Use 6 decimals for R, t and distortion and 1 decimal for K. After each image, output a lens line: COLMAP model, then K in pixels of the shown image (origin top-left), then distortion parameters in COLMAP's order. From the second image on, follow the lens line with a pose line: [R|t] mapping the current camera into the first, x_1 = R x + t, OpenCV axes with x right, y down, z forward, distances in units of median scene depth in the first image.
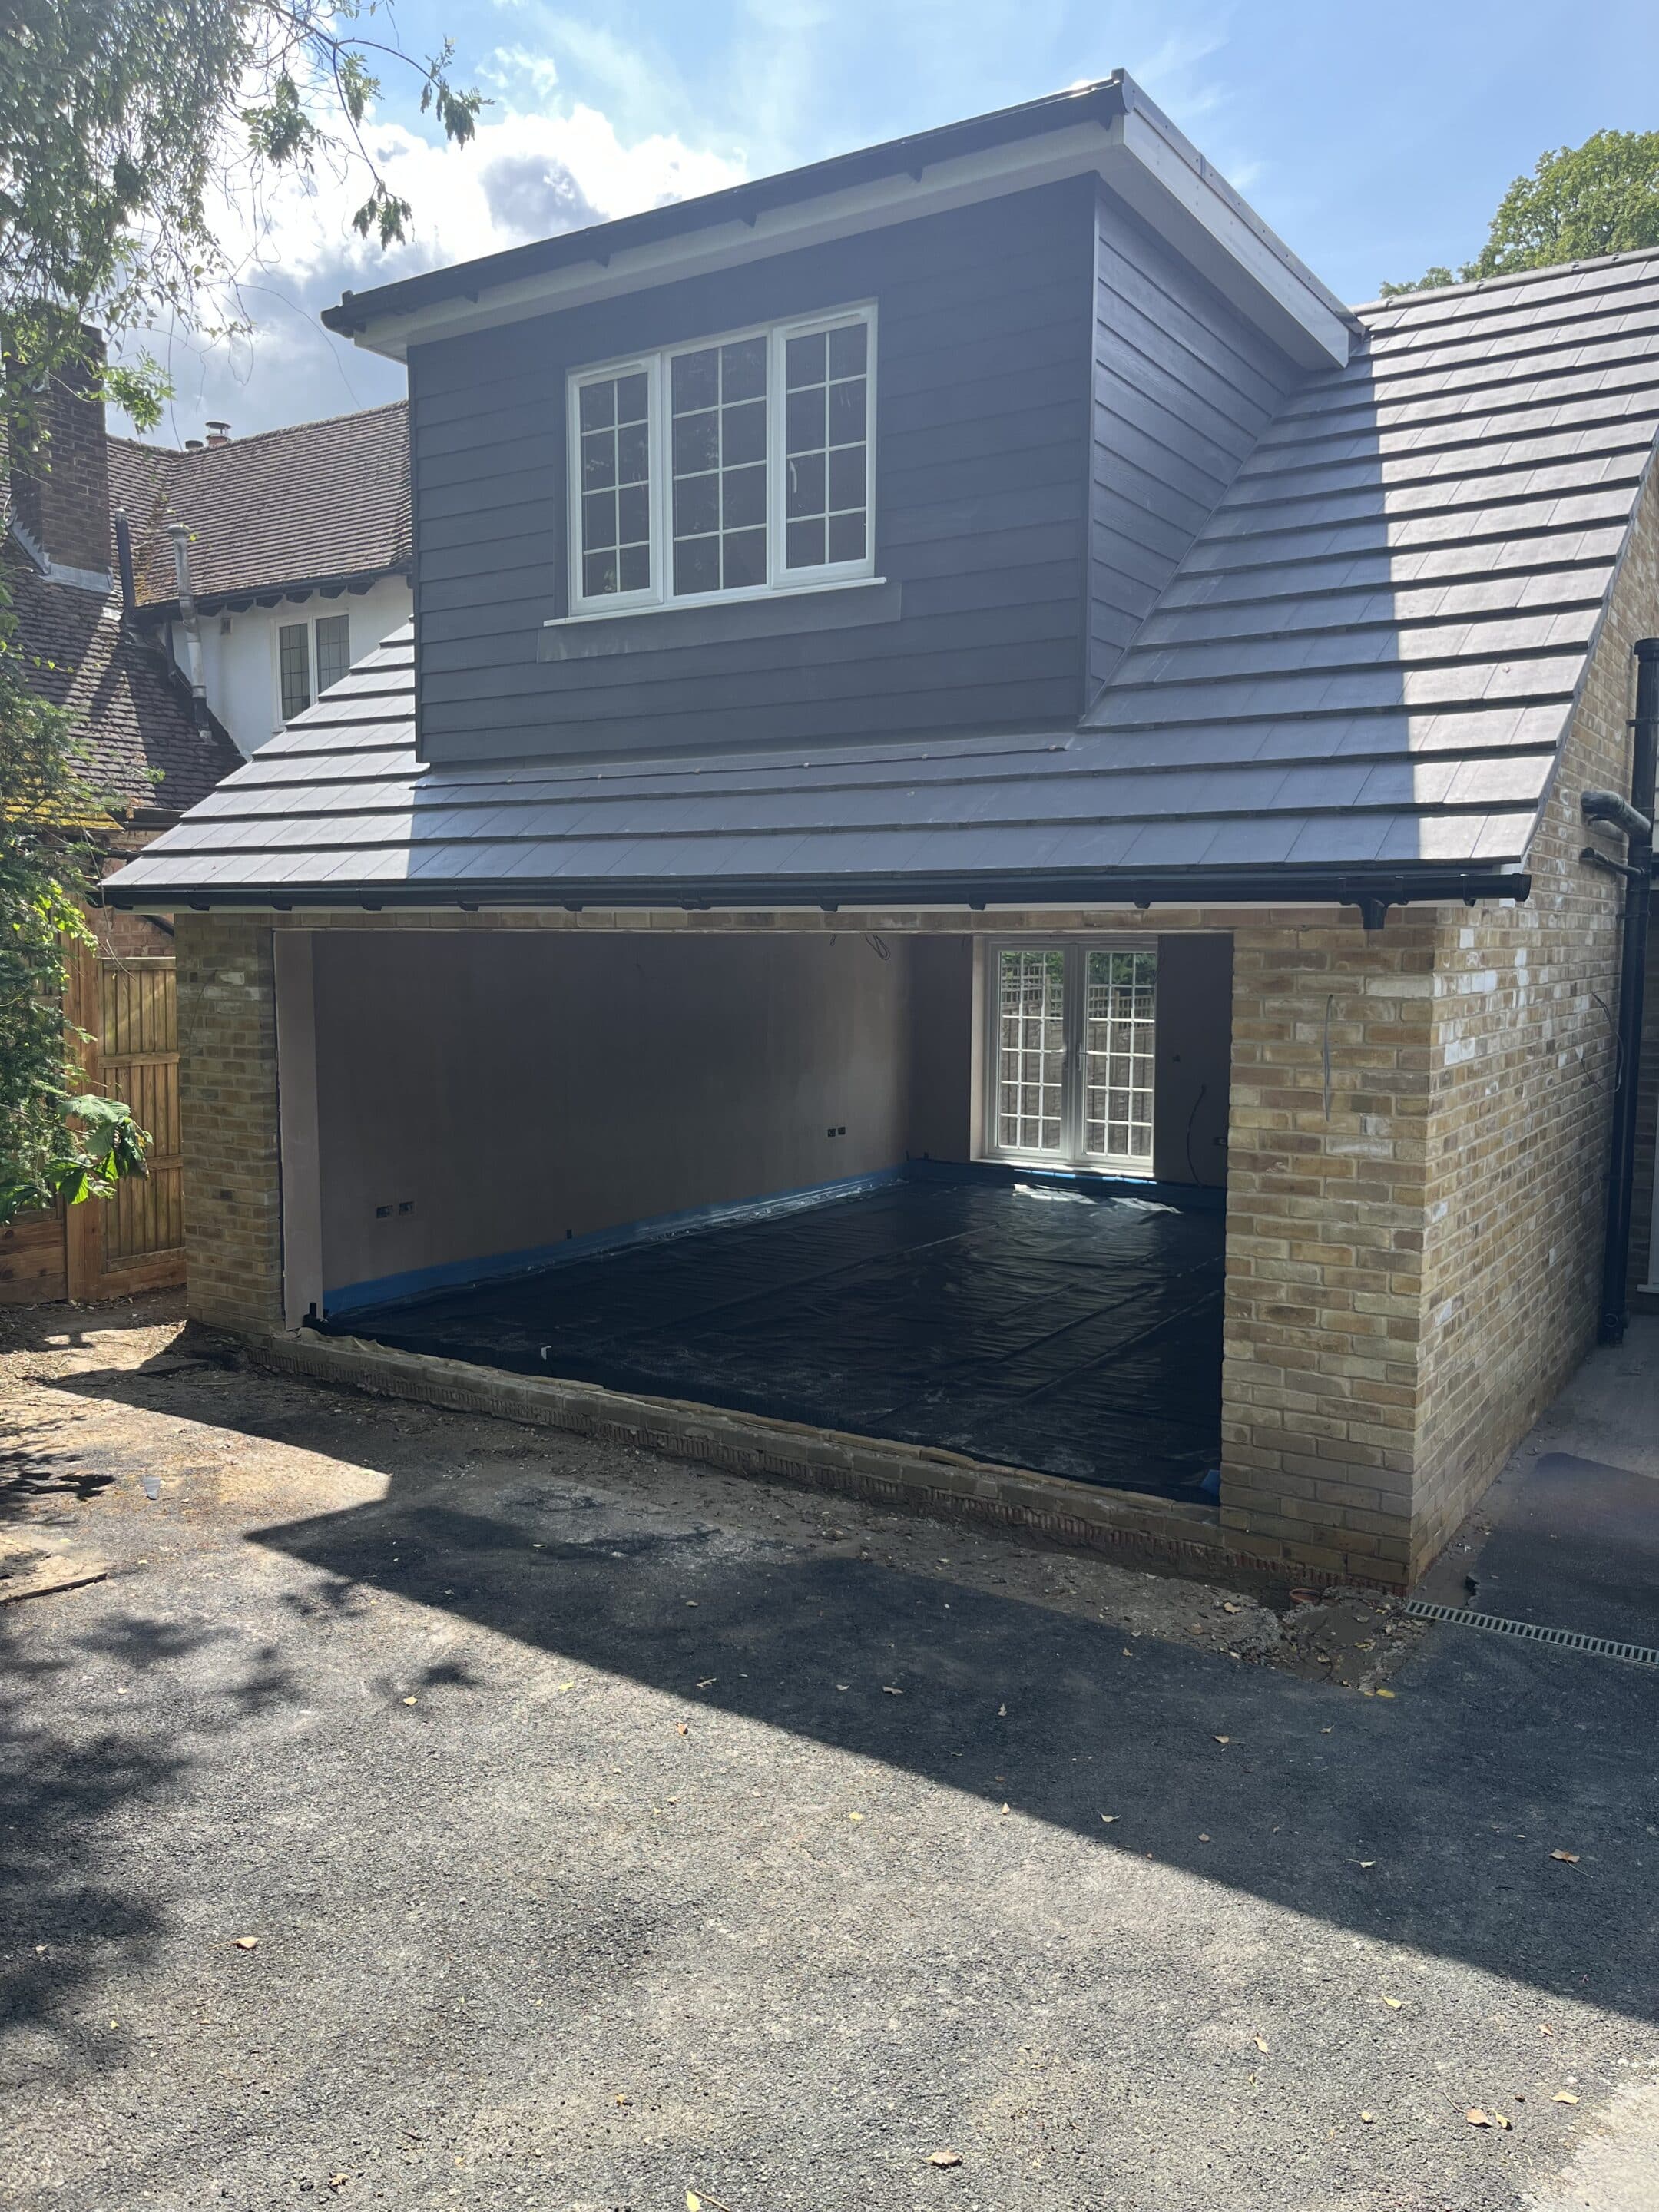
lens RADIAL K [[1666.8, 0, 825.8], [0, 1666.8, 1108.9], [0, 0, 1]] dist [0.054205, -0.072653]
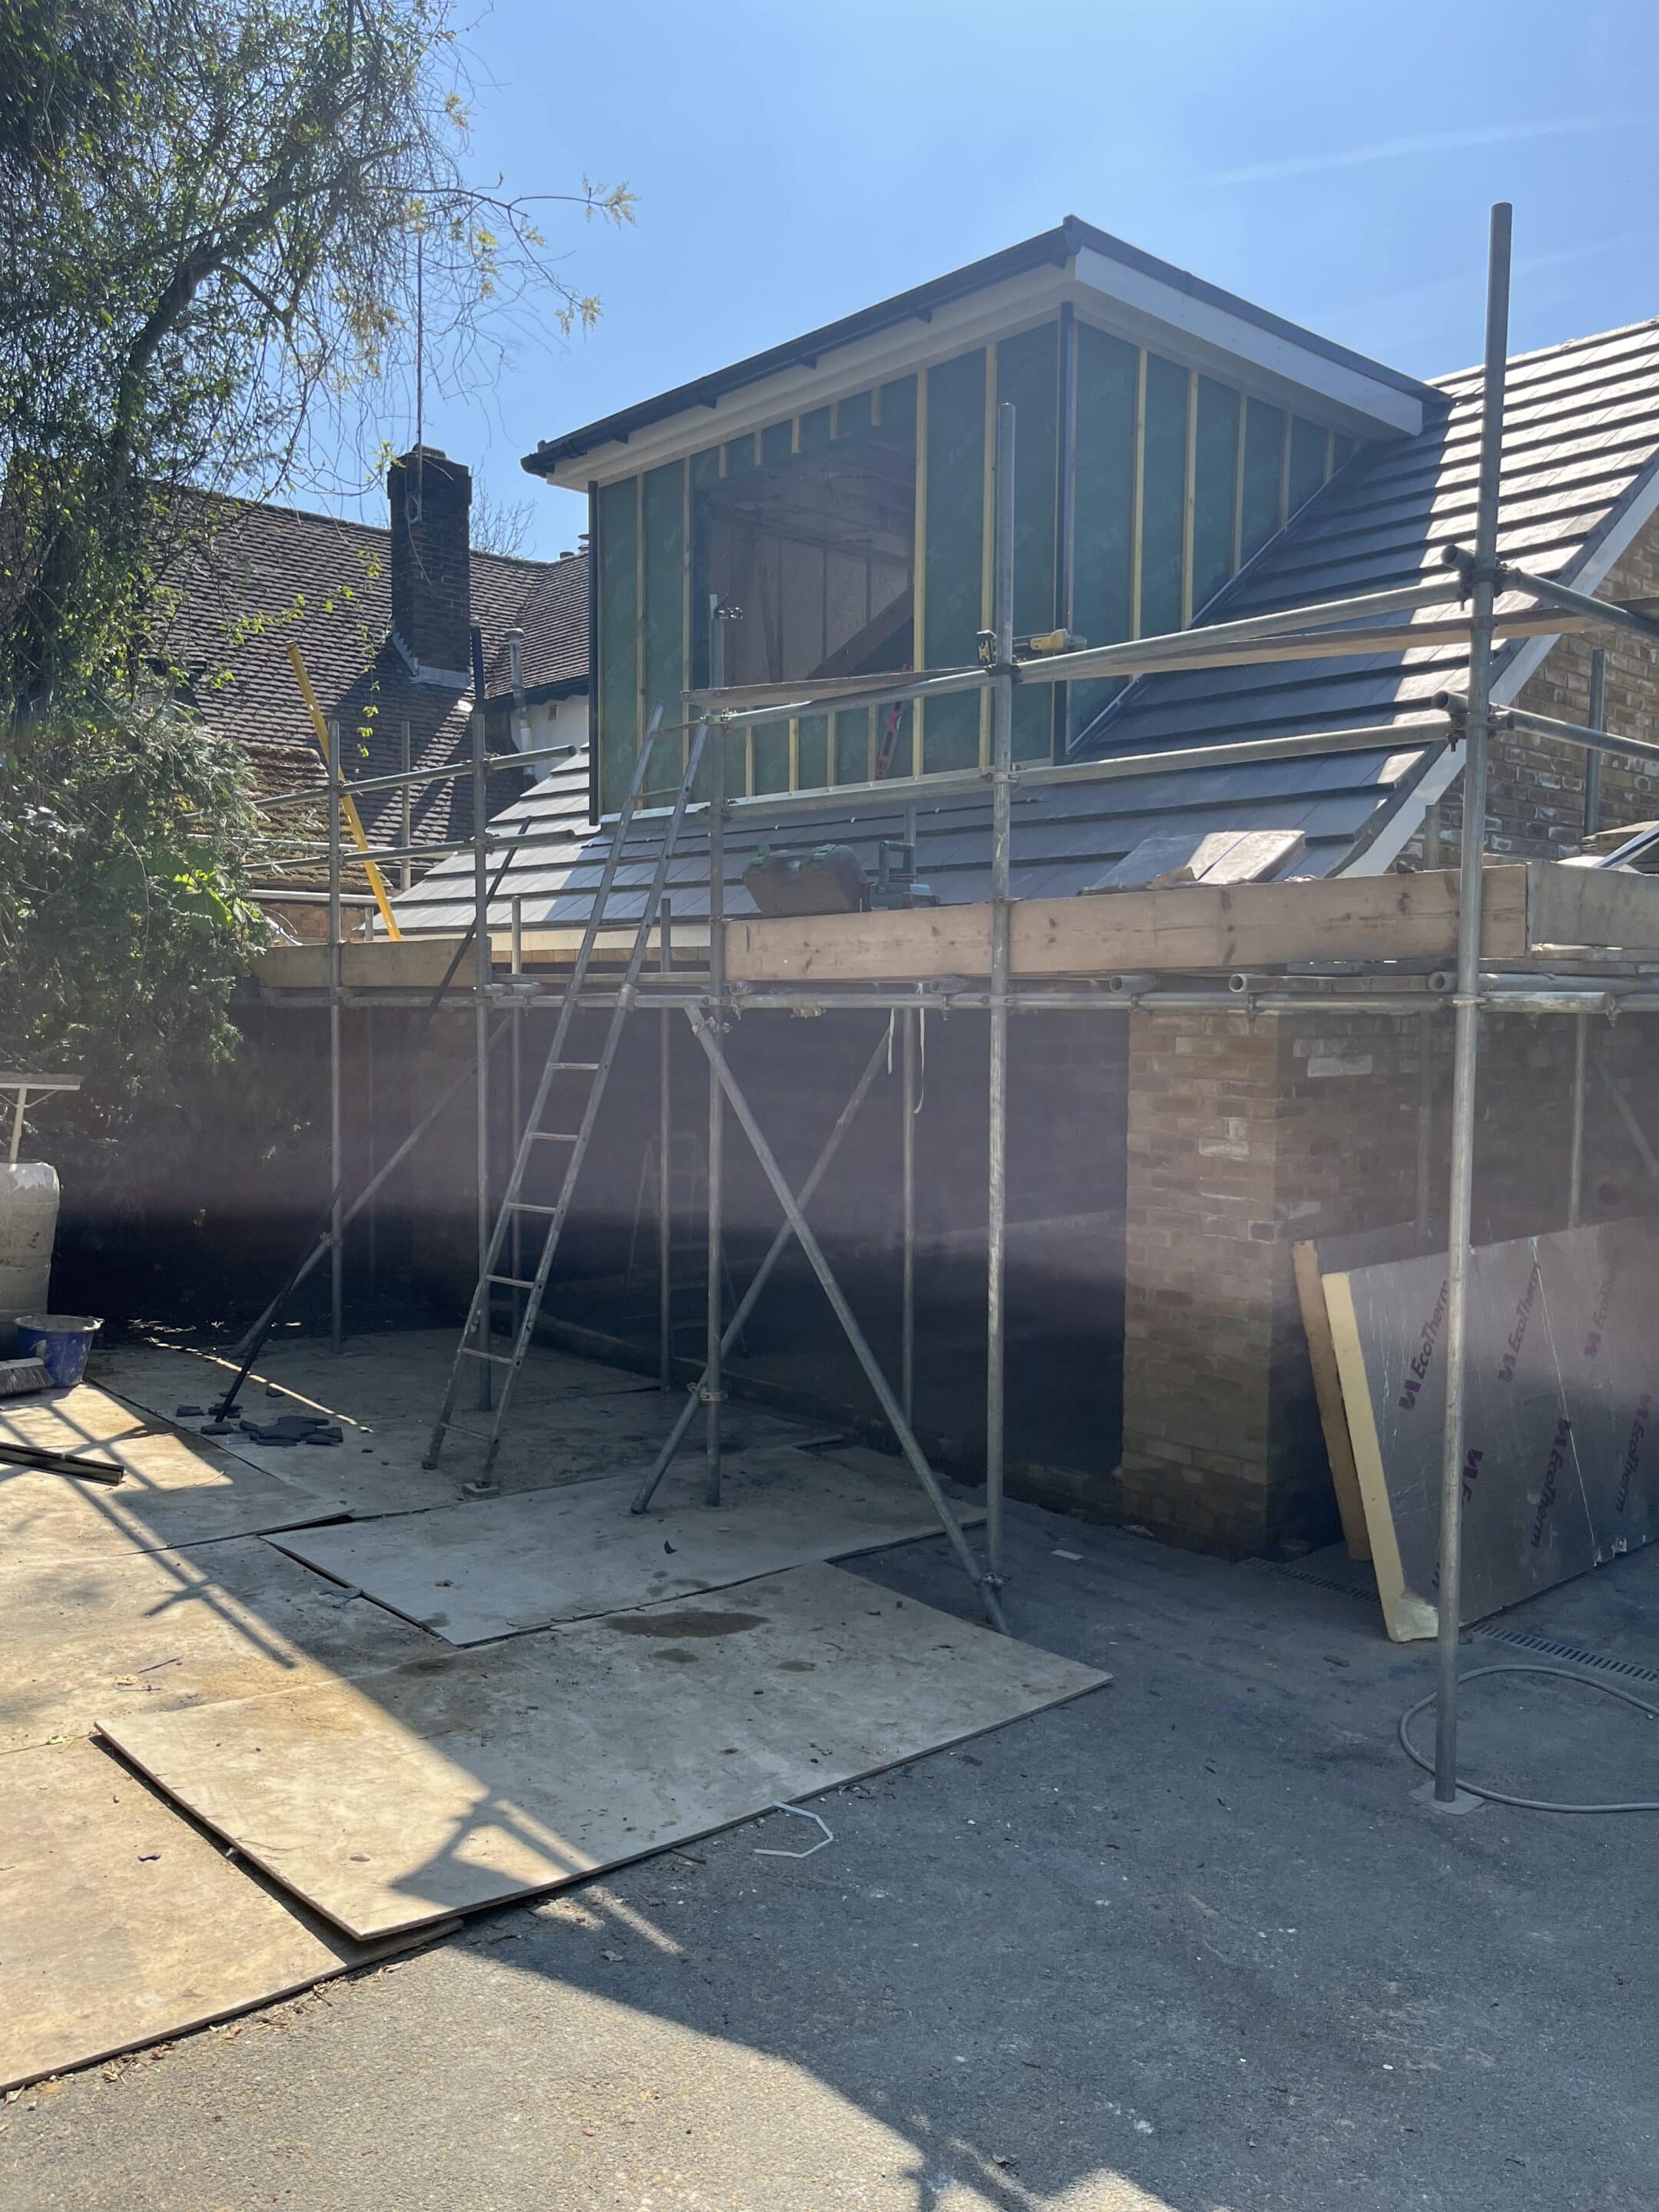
lens RADIAL K [[1666.8, 0, 848.7], [0, 1666.8, 1107.0], [0, 0, 1]] dist [0.054205, -0.072653]
pose [[0.968917, 0.020819, -0.246509, 0.307073], [-0.029719, 0.999032, -0.032440, 0.034496], [0.245595, 0.038757, 0.968597, -0.128624]]
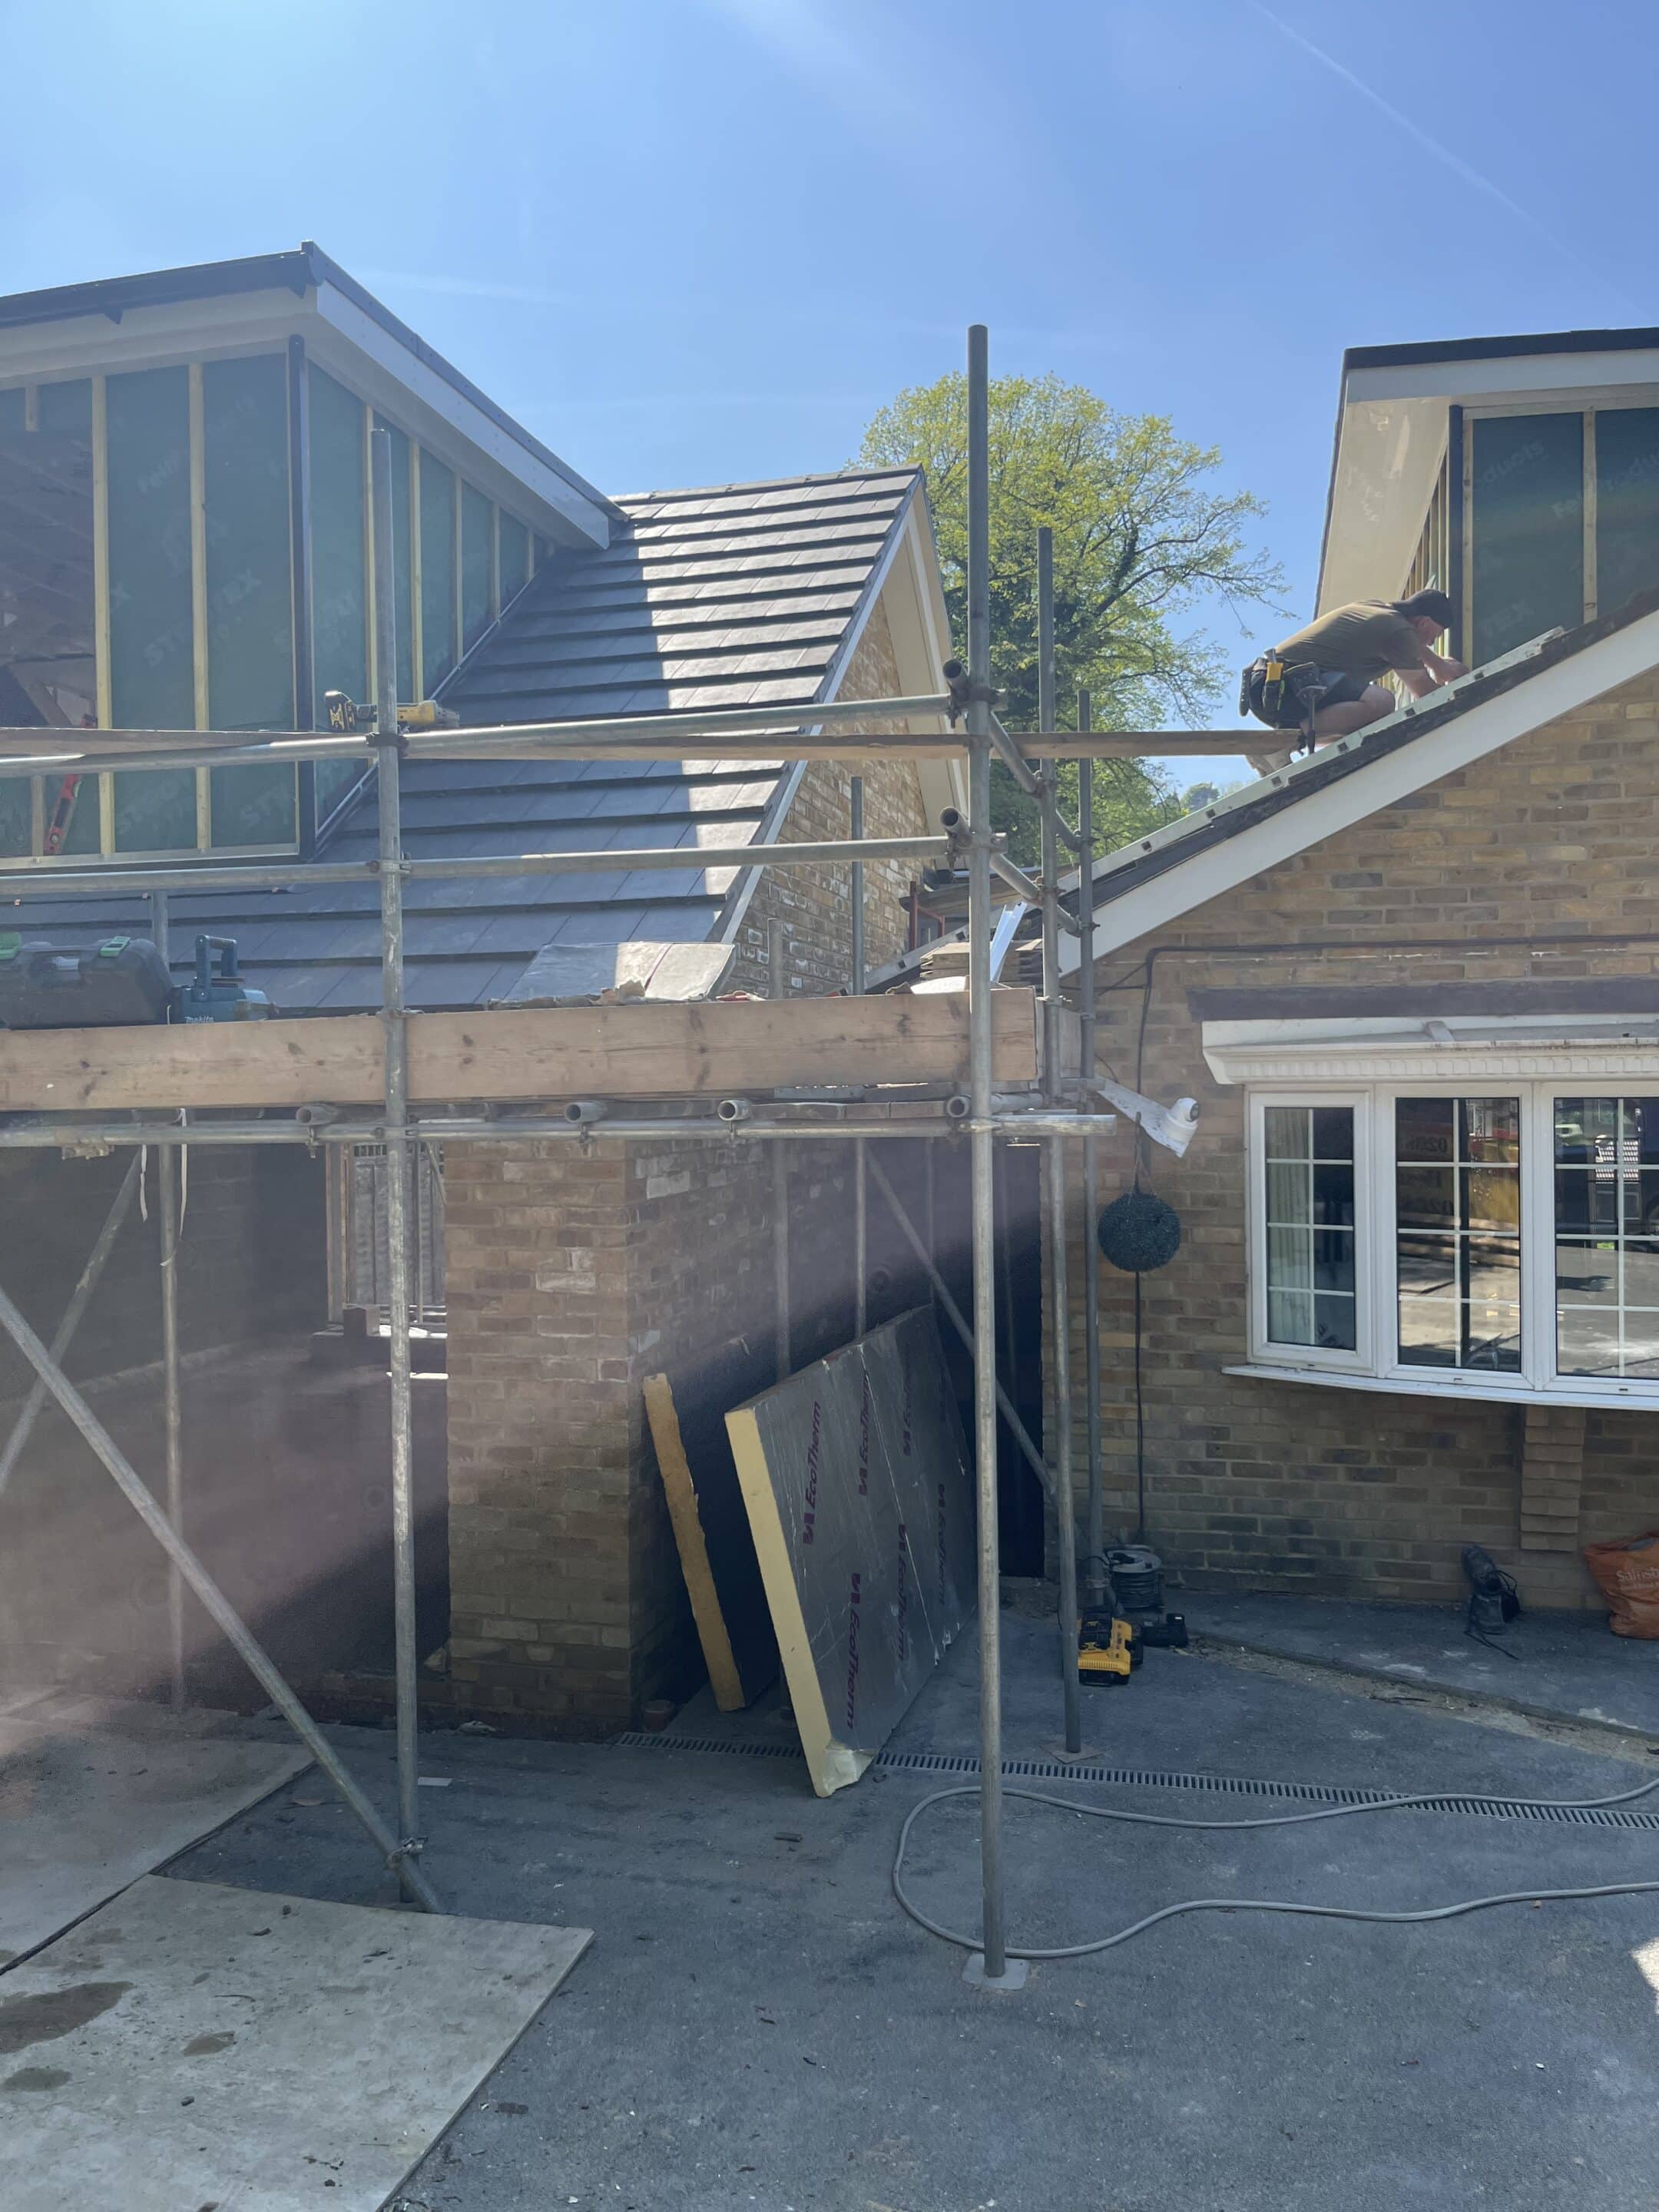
lens RADIAL K [[1666.8, 0, 814.3], [0, 1666.8, 1104.6], [0, 0, 1]] dist [0.054205, -0.072653]
pose [[0.948282, -0.018043, 0.316917, 0.123971], [0.047188, 0.995303, -0.084531, 0.007804], [-0.313903, 0.095114, 0.944679, -0.017669]]
